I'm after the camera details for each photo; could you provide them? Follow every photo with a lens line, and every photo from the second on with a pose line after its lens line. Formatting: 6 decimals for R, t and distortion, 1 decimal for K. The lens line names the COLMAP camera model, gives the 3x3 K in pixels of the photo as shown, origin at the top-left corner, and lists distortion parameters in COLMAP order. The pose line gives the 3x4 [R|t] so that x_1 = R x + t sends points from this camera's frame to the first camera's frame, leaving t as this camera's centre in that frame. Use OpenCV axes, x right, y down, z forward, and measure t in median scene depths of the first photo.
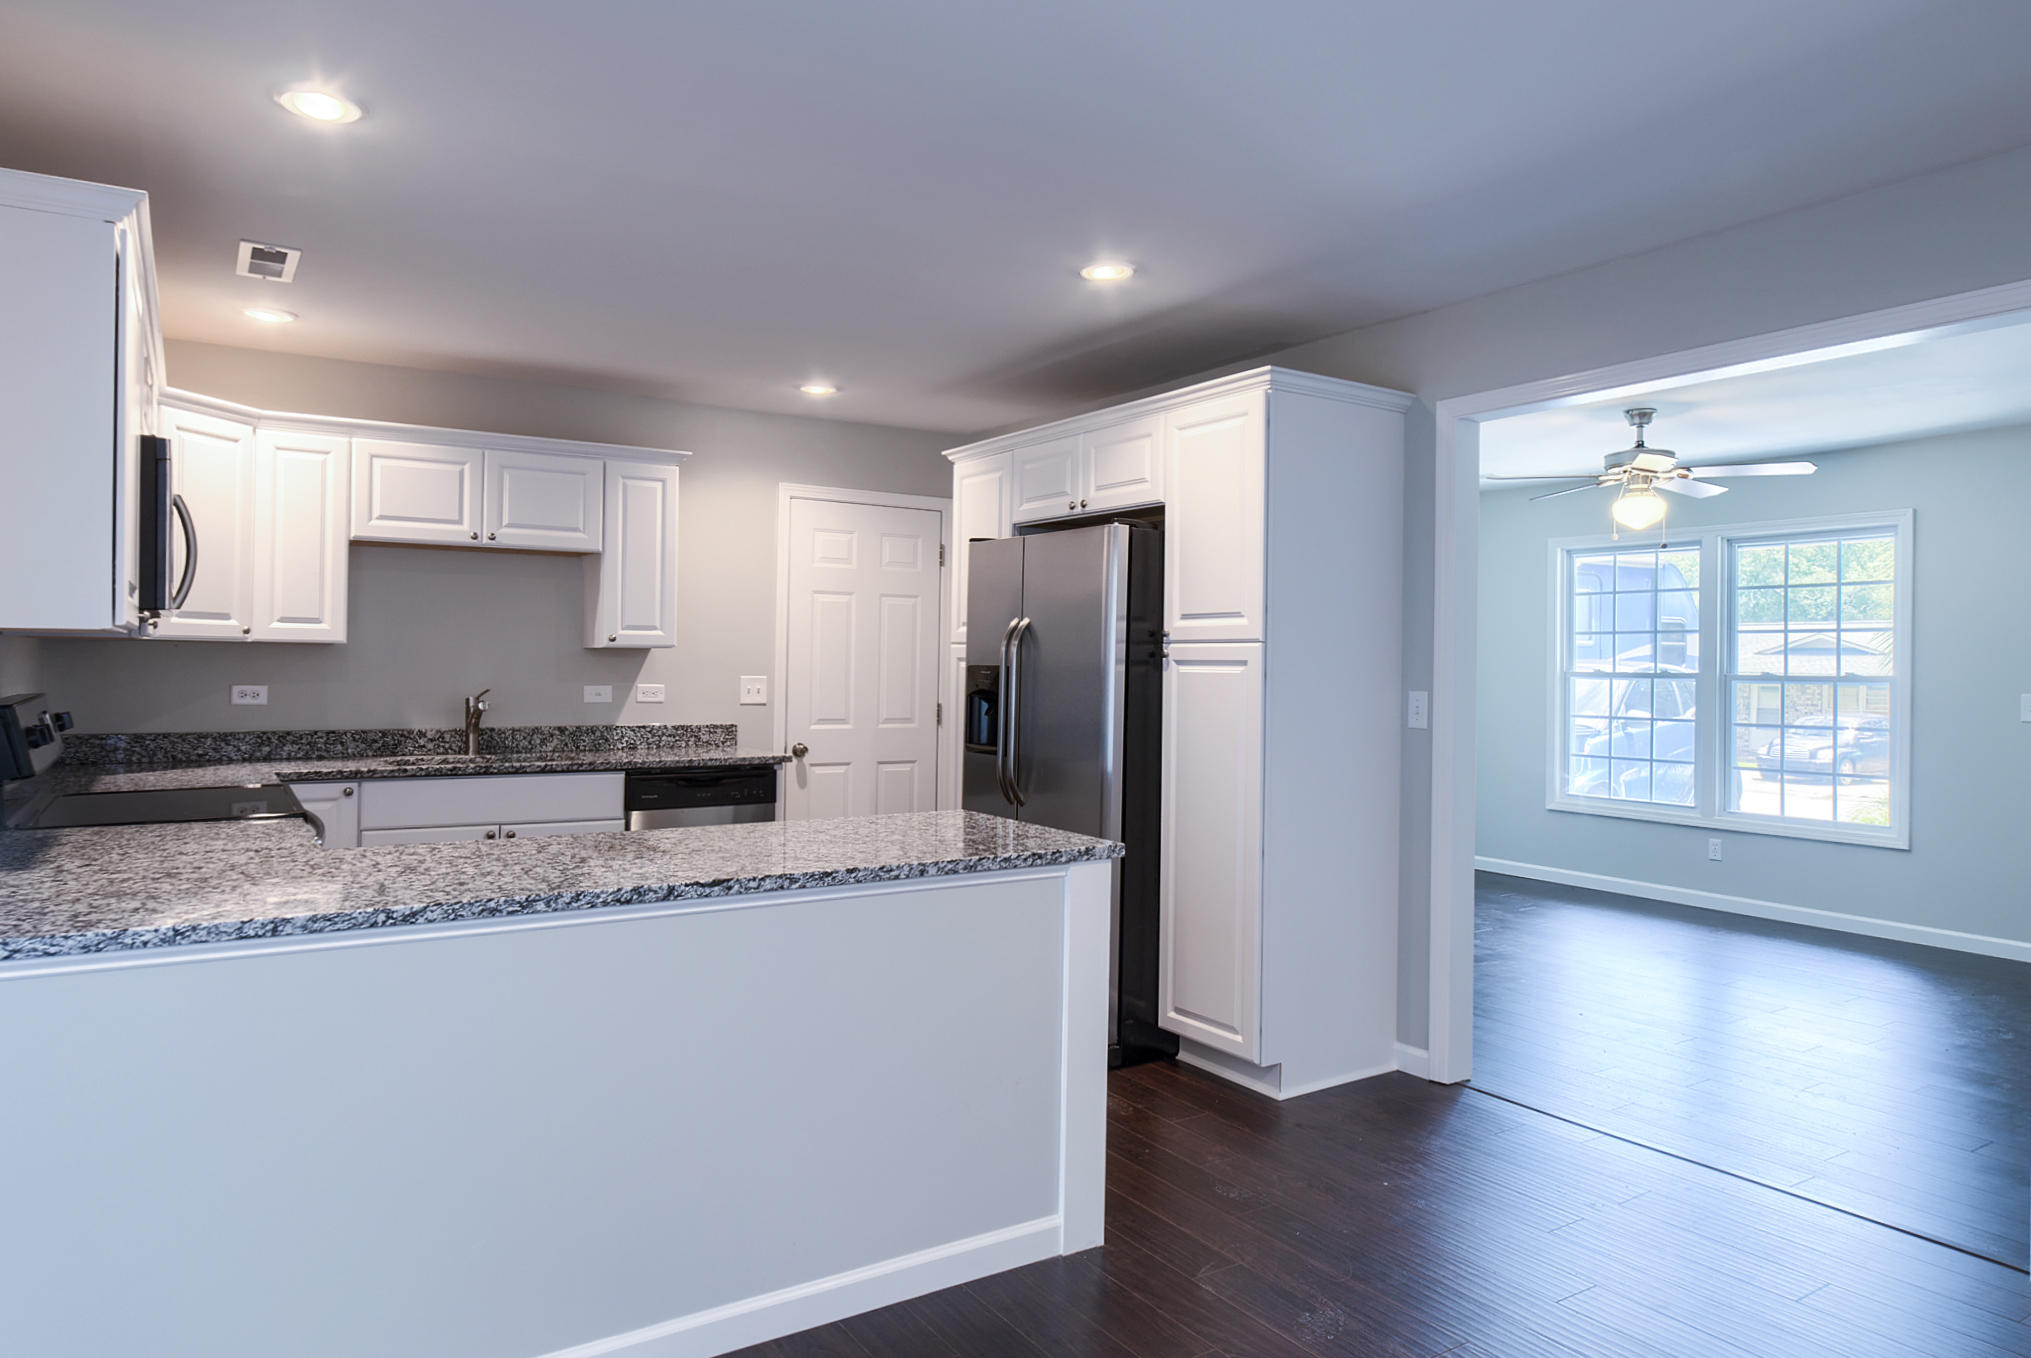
lens RADIAL K [[1262.8, 0, 1003.1], [0, 1262.8, 670.6], [0, 0, 1]] dist [-0.014238, 0.001404]
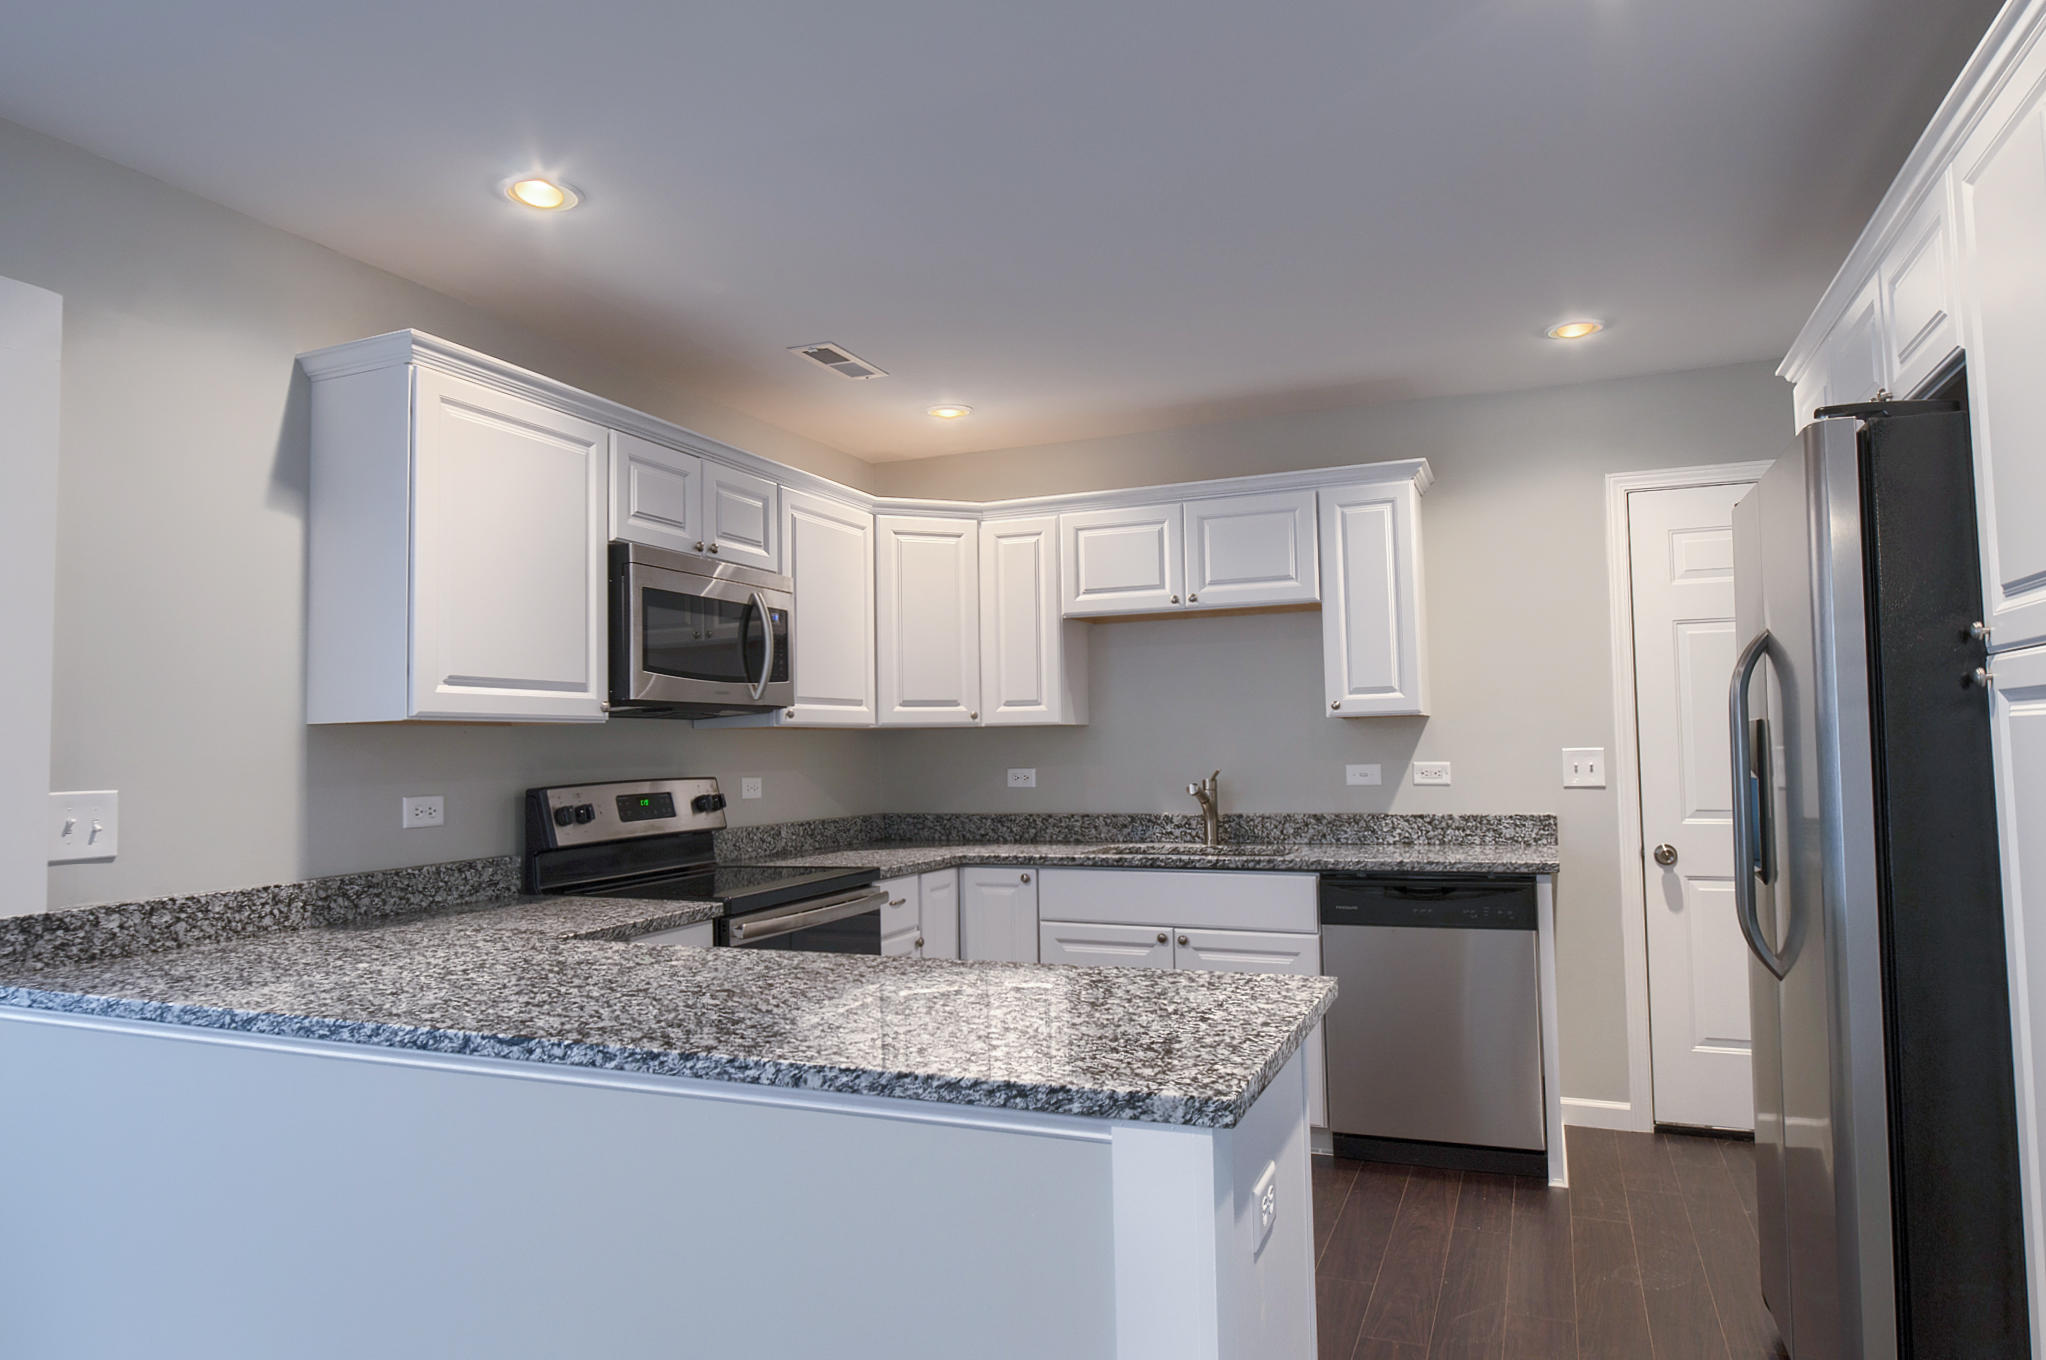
lens RADIAL K [[1273.1, 0, 1018.8], [0, 1273.1, 672.7], [0, 0, 1]] dist [-0.019391, 0.002315]
pose [[0.567864, -0.071842, -0.819981, 0.258180], [0.021027, 0.997125, -0.072800, 0.009054], [0.822853, 0.024099, 0.567742, 0.394808]]
